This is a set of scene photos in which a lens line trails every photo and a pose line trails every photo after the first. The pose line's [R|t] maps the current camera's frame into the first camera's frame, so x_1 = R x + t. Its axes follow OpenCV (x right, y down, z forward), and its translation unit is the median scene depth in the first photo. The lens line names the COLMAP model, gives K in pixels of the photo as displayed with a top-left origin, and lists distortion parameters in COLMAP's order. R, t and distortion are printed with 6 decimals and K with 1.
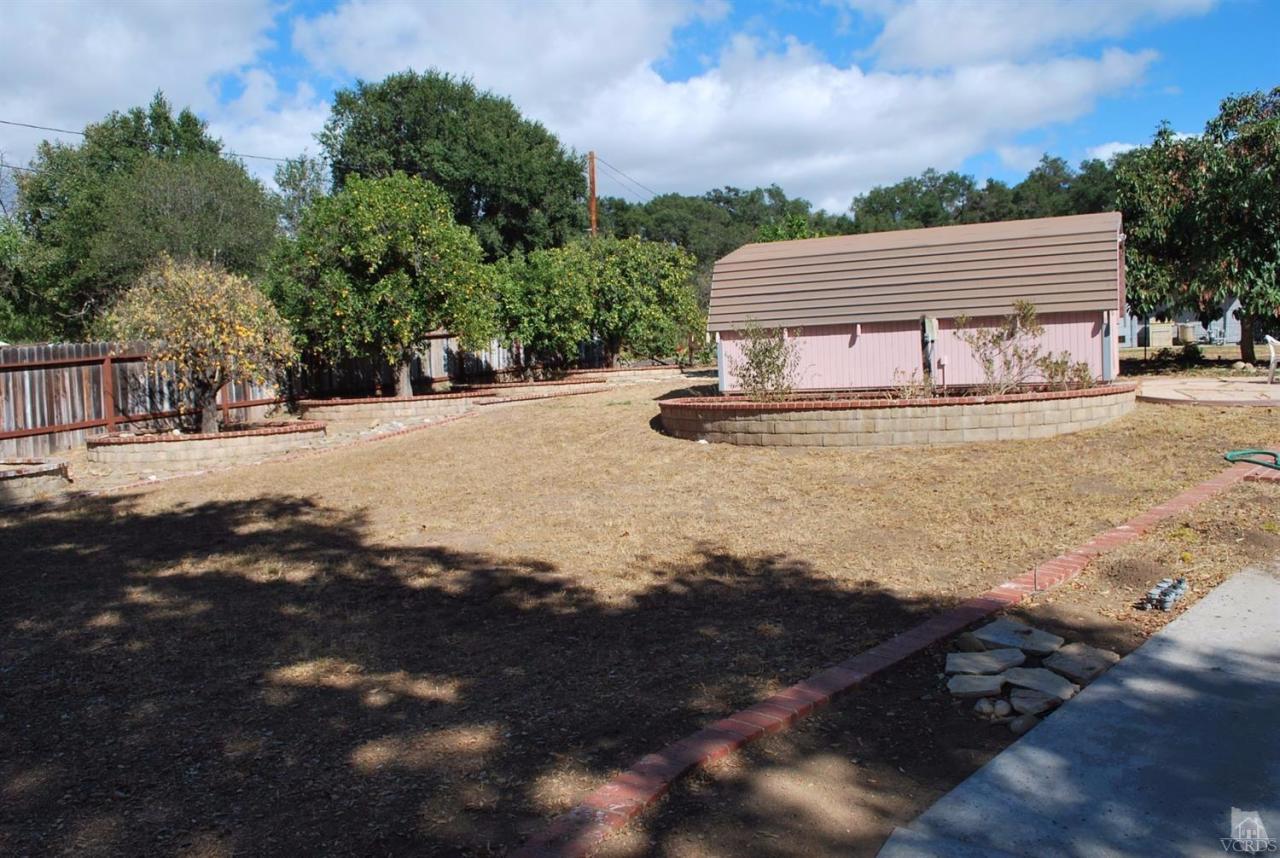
lens RADIAL K [[1015.3, 0, 640.0], [0, 1015.3, 429.0], [0, 0, 1]] dist [-0.077139, 0.002021]
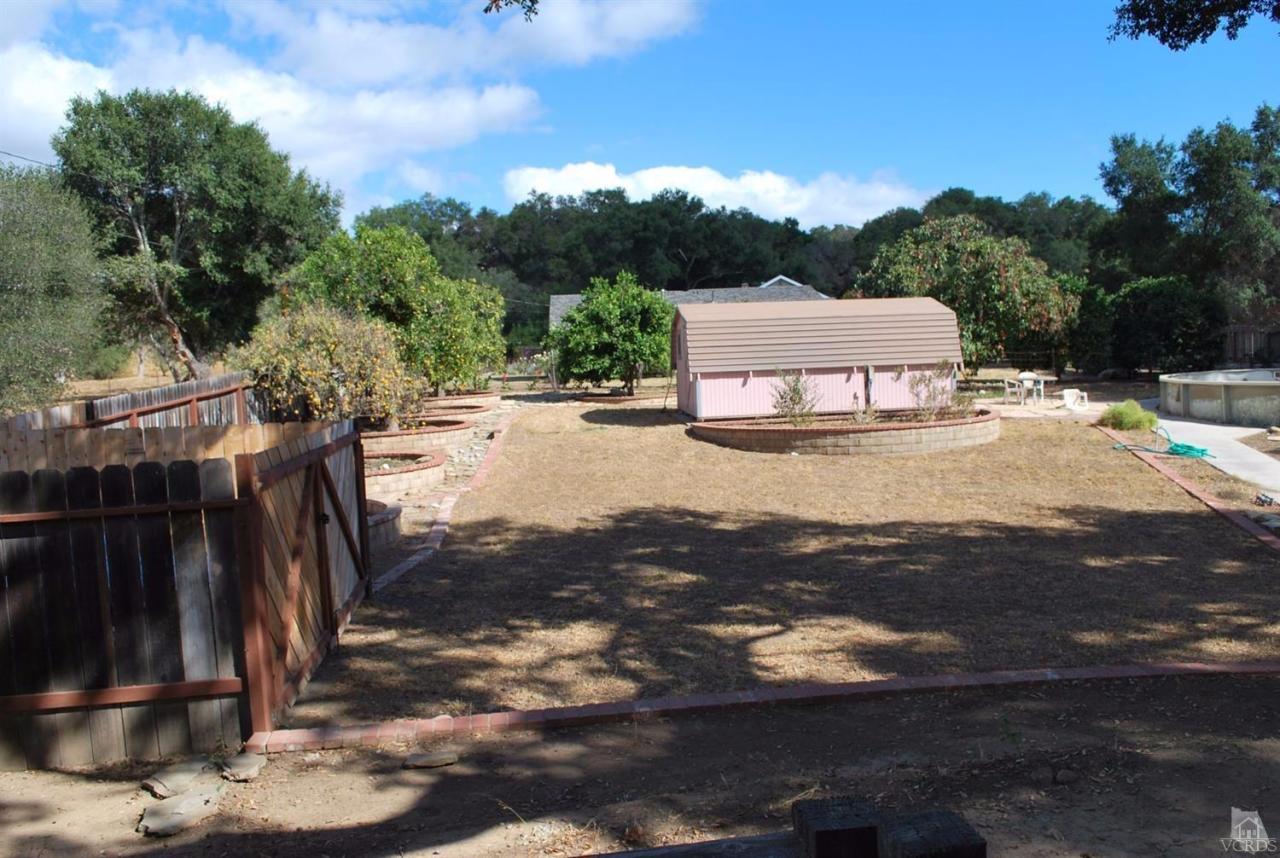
lens RADIAL K [[1015.3, 0, 640.0], [0, 1015.3, 429.0], [0, 0, 1]] dist [-0.077139, 0.002021]
pose [[0.843986, -0.031398, 0.535445, -0.706056], [0.036449, 0.999335, 0.001148, -0.025824], [-0.535125, 0.018548, 0.844569, -0.092592]]
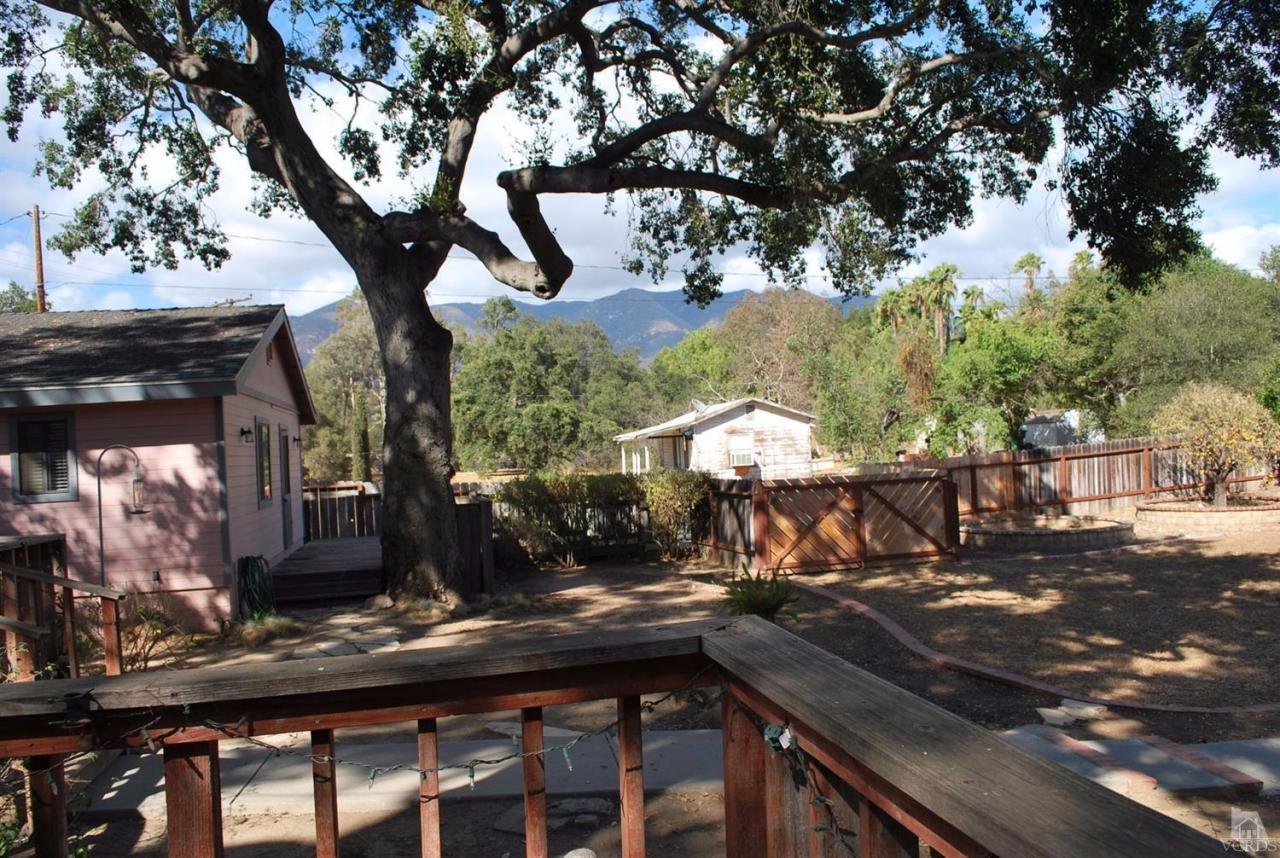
lens RADIAL K [[1015.3, 0, 640.0], [0, 1015.3, 429.0], [0, 0, 1]] dist [-0.077139, 0.002021]
pose [[0.621833, 0.005864, -0.783128, 0.154392], [-0.030319, 0.999403, -0.016591, -0.053410], [0.782563, 0.034061, 0.621639, -0.512349]]
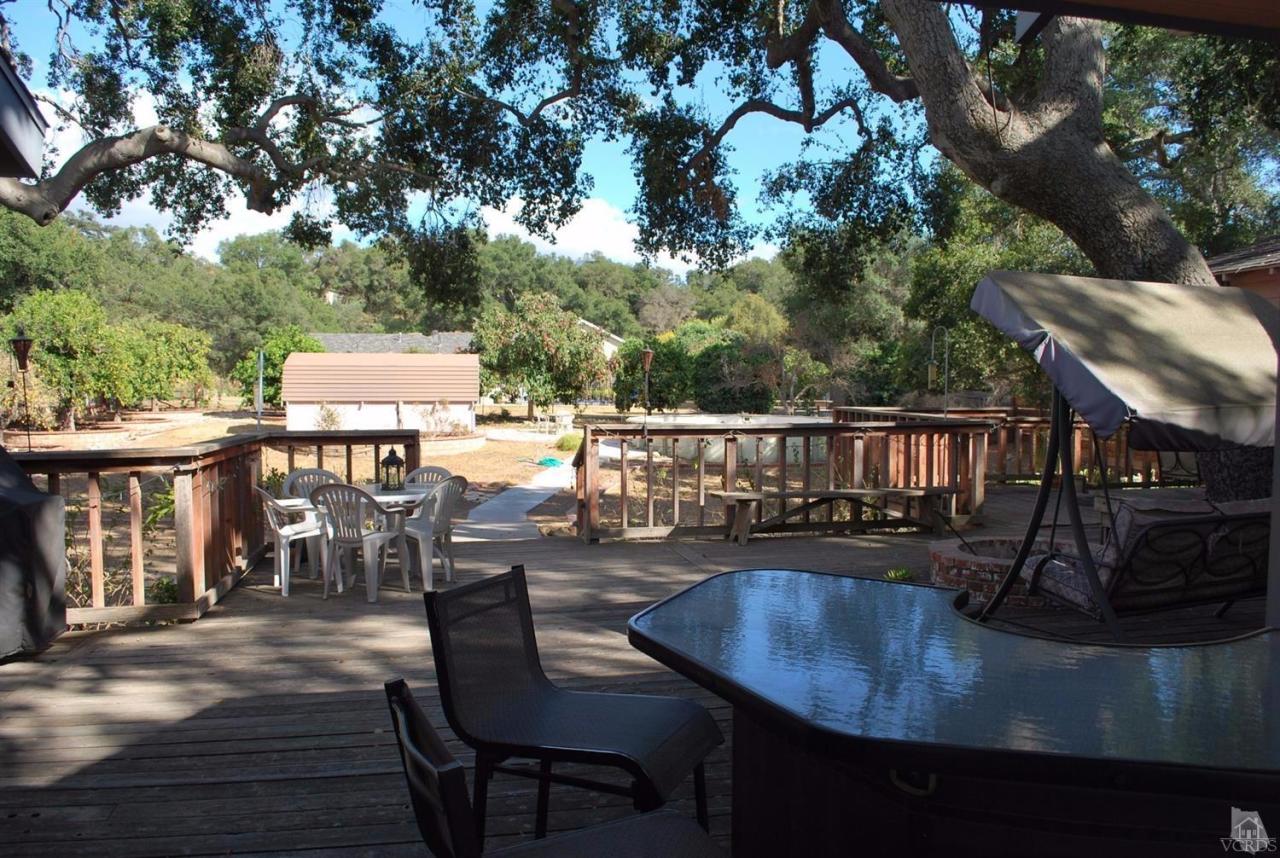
lens RADIAL K [[1016.5, 0, 661.1], [0, 1016.5, 431.6], [0, 0, 1]] dist [-0.068080, 0.004791]
pose [[0.786231, 0.014183, 0.617770, -0.551252], [0.001288, 0.999697, -0.024590, 0.011433], [-0.617931, 0.020130, 0.785974, -0.959924]]
